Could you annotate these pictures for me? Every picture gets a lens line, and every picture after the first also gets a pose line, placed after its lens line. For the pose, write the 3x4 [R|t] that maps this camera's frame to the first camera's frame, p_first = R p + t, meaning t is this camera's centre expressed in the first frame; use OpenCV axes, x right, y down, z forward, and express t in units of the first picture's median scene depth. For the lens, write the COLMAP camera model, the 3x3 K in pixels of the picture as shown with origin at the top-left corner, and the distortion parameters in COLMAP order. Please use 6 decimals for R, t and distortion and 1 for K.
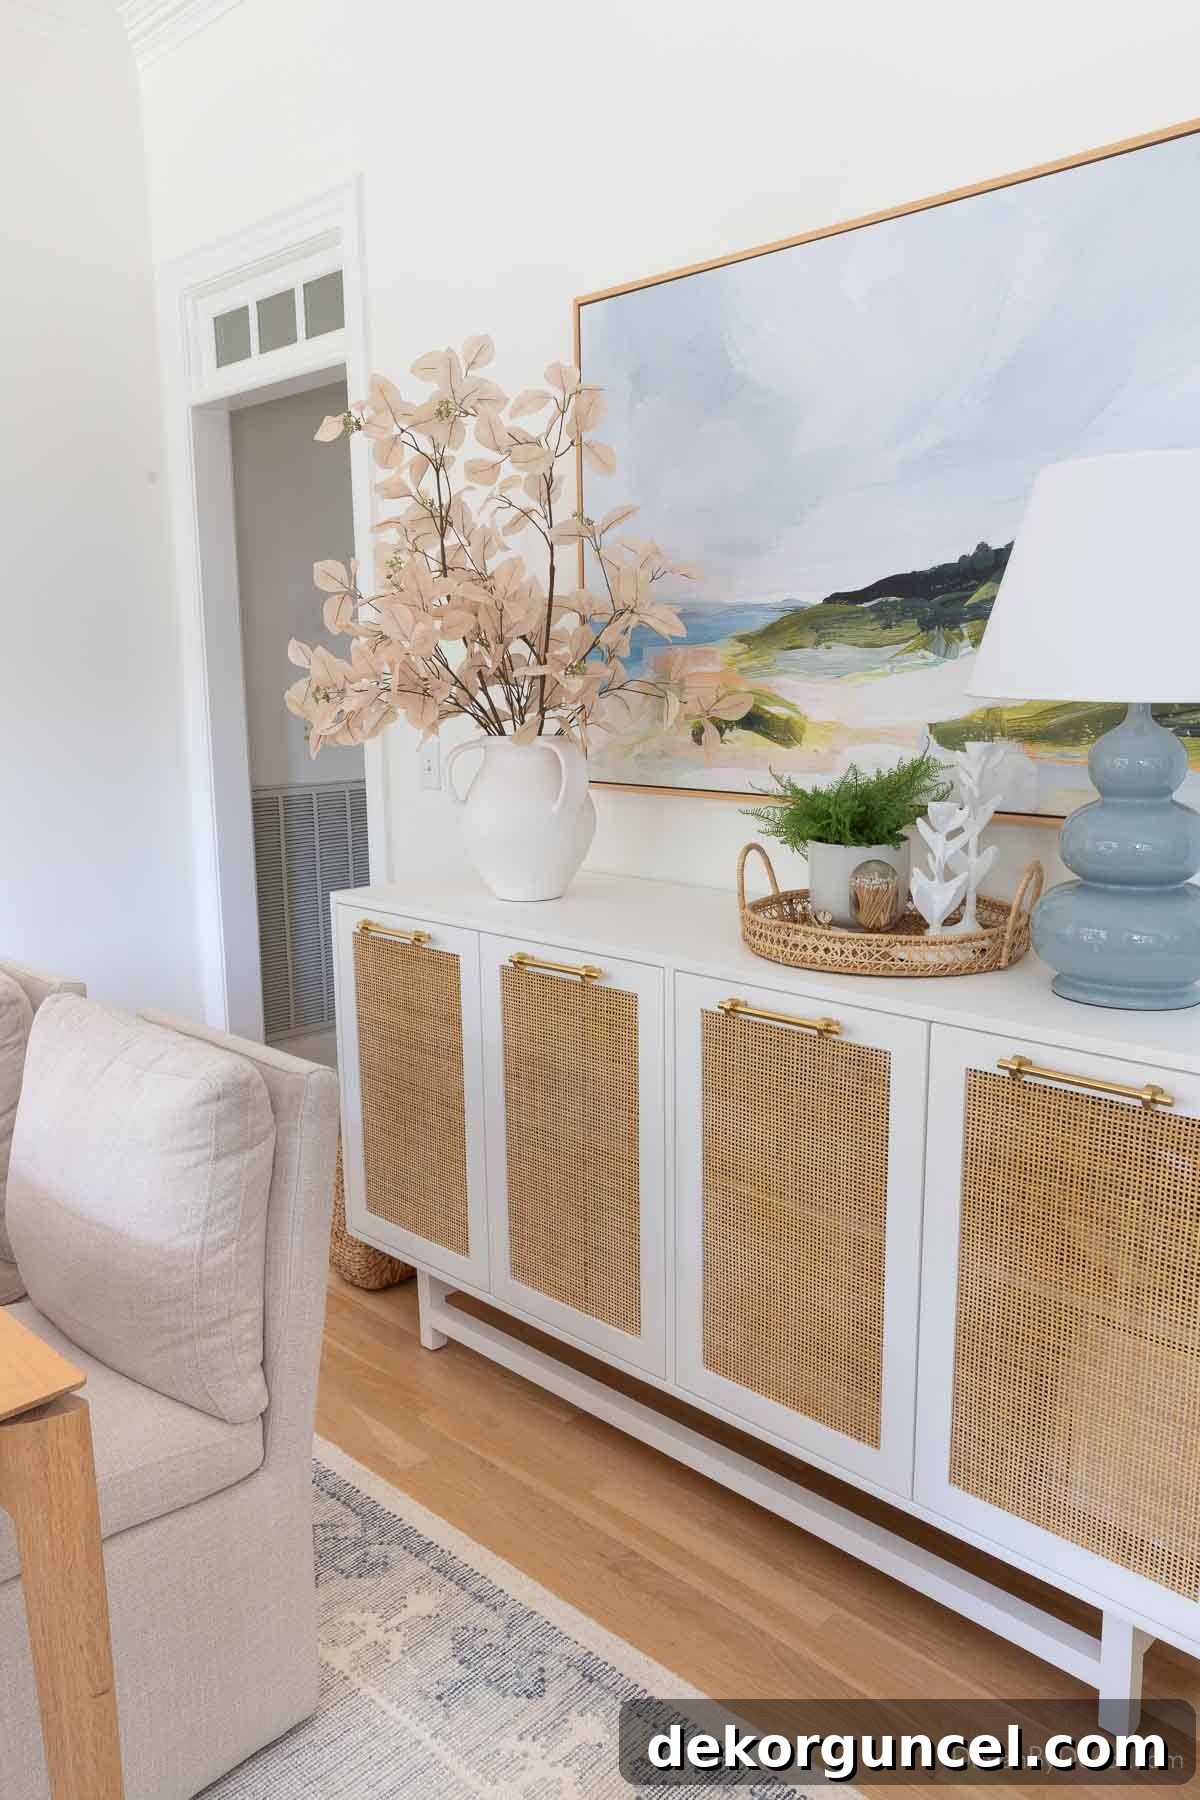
lens RADIAL K [[1336.6, 0, 600.0], [0, 1336.6, 900.0], [0, 0, 1]] dist [-0.006407, 0.001137]
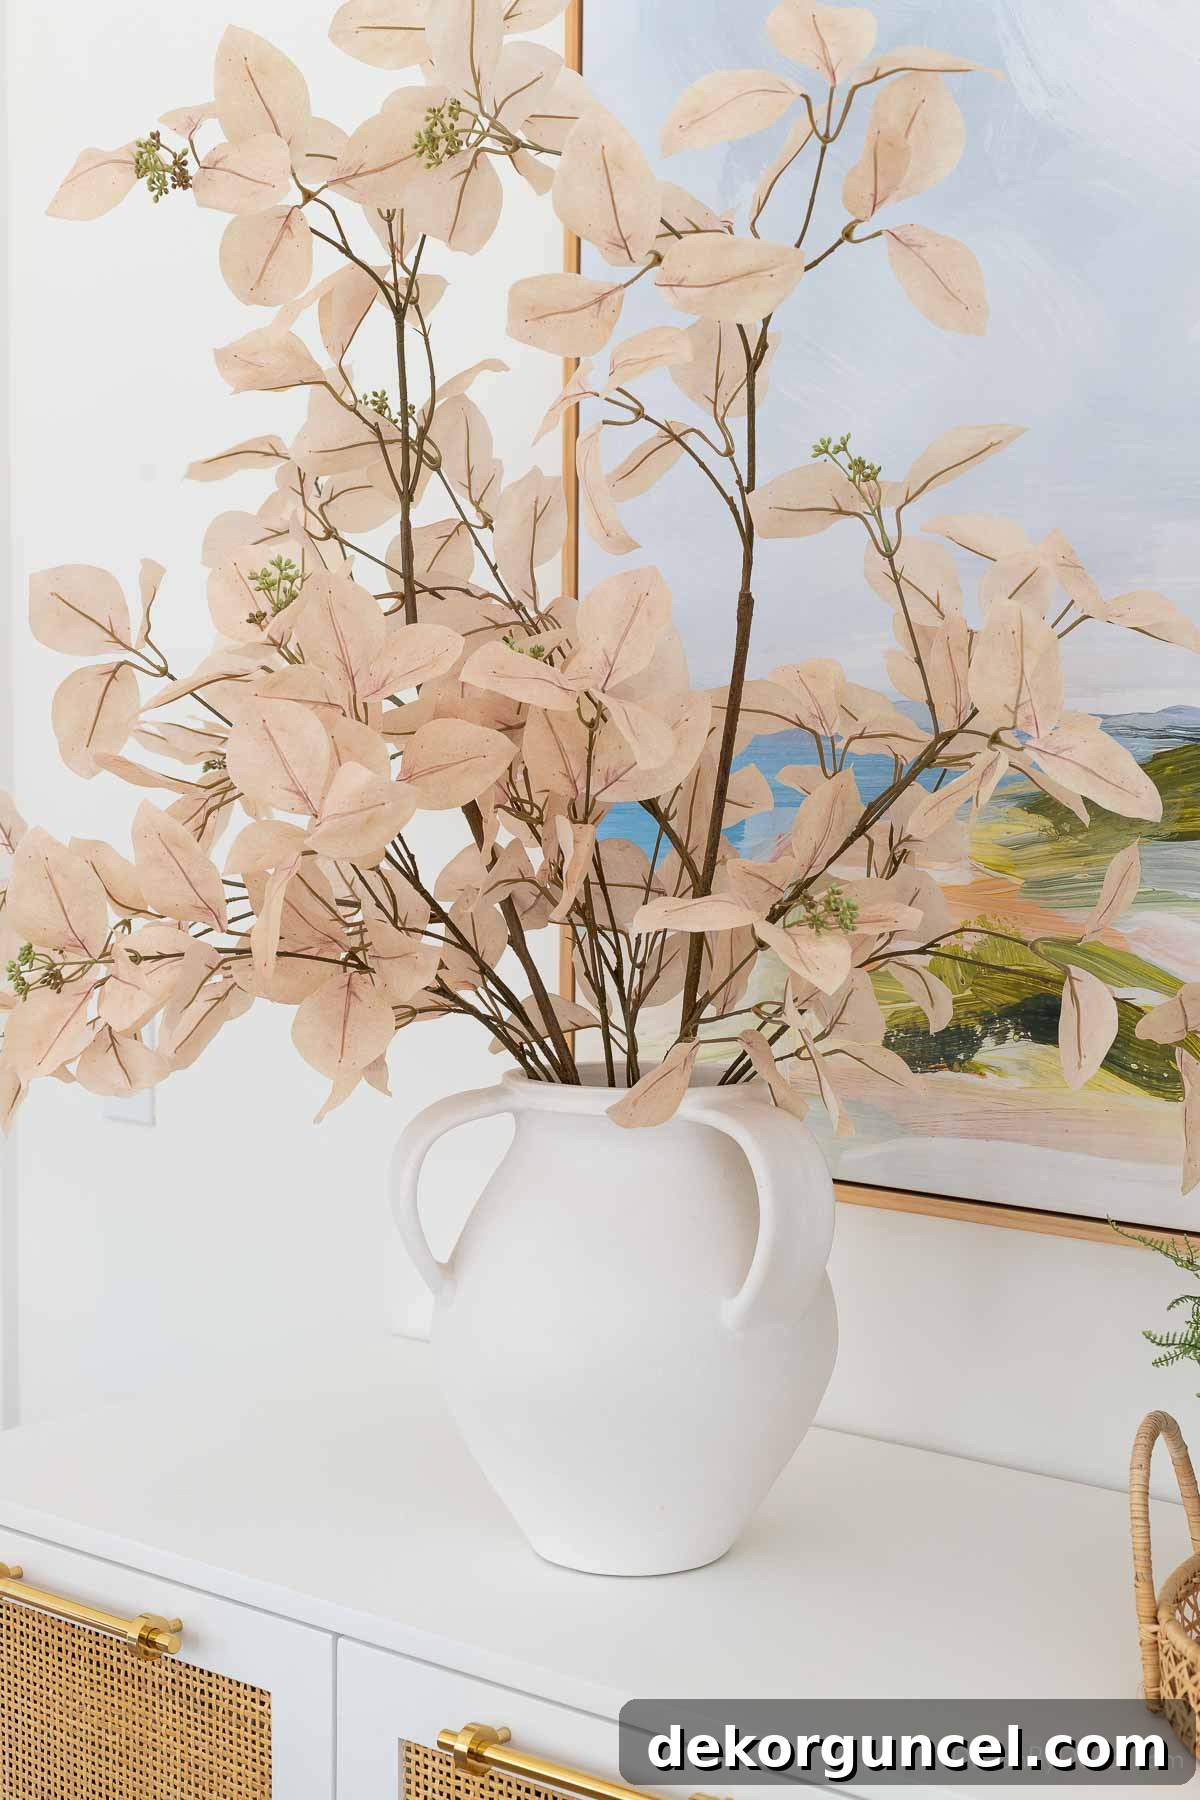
lens RADIAL K [[2685.0, 0, 600.0], [0, 2685.0, 900.0], [0, 0, 1]] dist [-0.020245, -0.087141]
pose [[0.999802, 0.019674, 0.002895, -0.074515], [-0.019261, 0.994281, -0.105044, -0.106008], [-0.004945, 0.104967, 0.994463, 0.350491]]
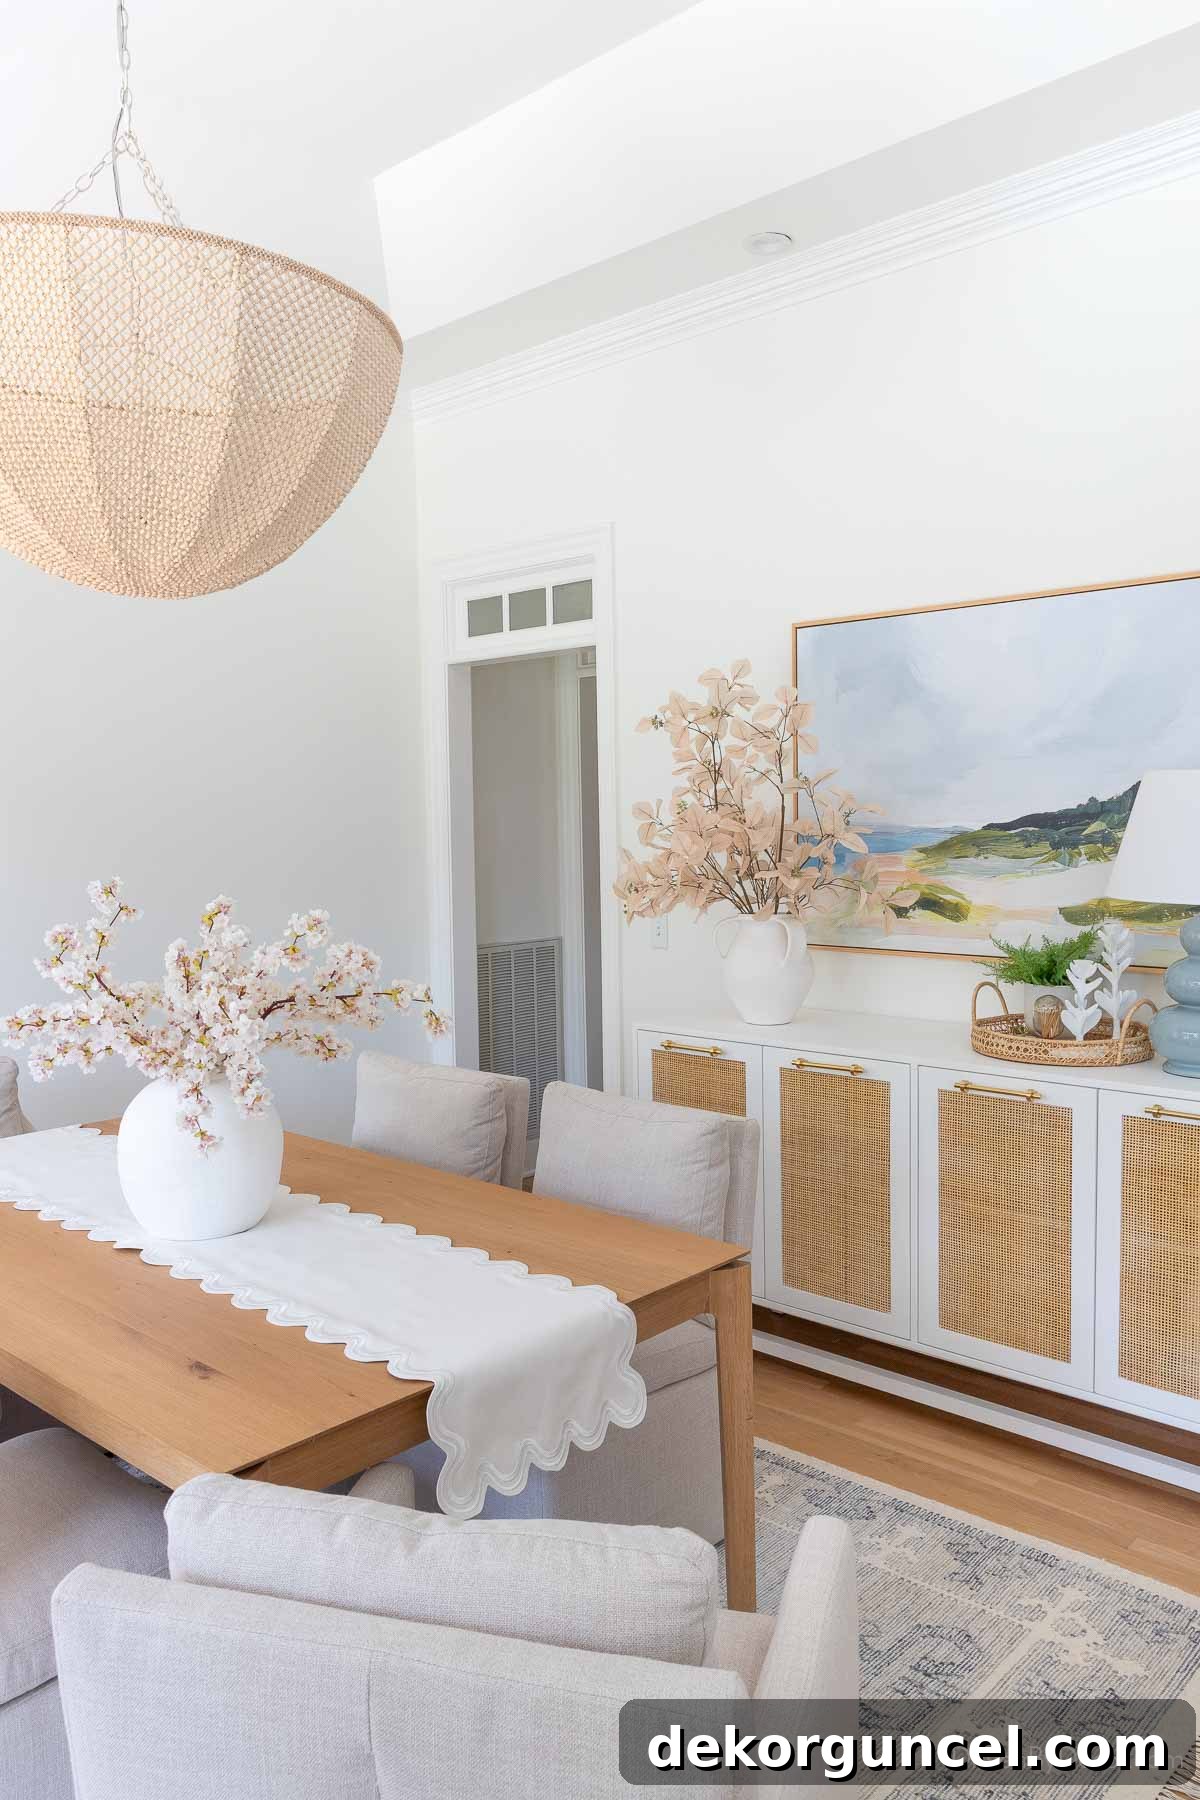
lens RADIAL K [[1336.6, 0, 600.0], [0, 1336.6, 900.0], [0, 0, 1]] dist [-0.006407, 0.001137]
pose [[0.999514, -0.006587, 0.030459, -0.311398], [0.009930, 0.993780, -0.110921, 0.024953], [-0.029539, 0.111170, 0.993362, -0.495585]]
